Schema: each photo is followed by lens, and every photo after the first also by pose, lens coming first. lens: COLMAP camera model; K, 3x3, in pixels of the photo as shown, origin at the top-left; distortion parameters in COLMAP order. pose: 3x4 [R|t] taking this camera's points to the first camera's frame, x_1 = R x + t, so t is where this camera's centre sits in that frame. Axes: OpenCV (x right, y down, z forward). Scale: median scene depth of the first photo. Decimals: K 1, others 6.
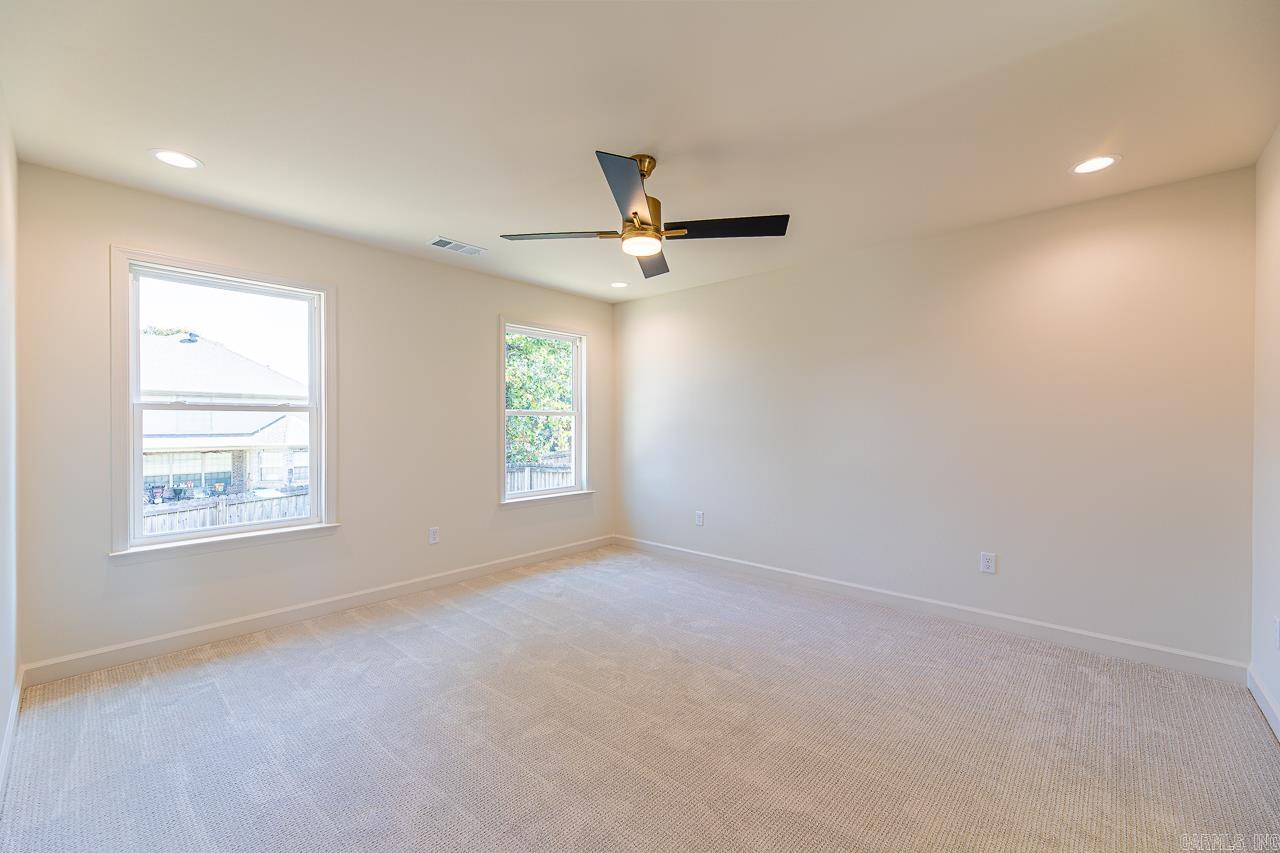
lens RADIAL K [[515.5, 0, 642.4], [0, 515.5, 424.3], [0, 0, 1]] dist [-0.000263, 0.000115]
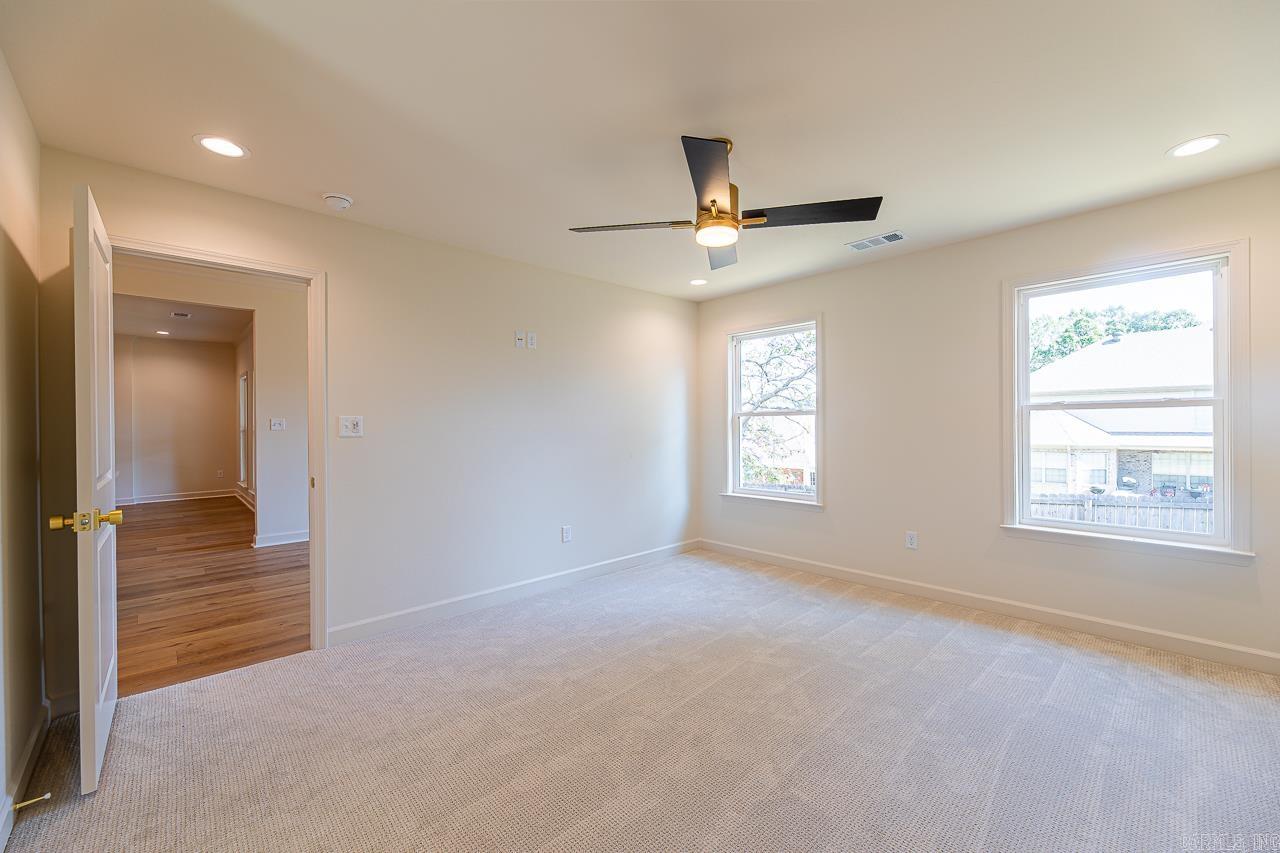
lens RADIAL K [[515.5, 0, 642.4], [0, 515.5, 424.3], [0, 0, 1]] dist [-0.000263, 0.000115]
pose [[-0.077060, -0.001499, -0.997025, 0.504264], [0.006908, 0.999974, -0.002037, -0.000017], [0.997003, -0.007044, -0.077047, 0.497597]]
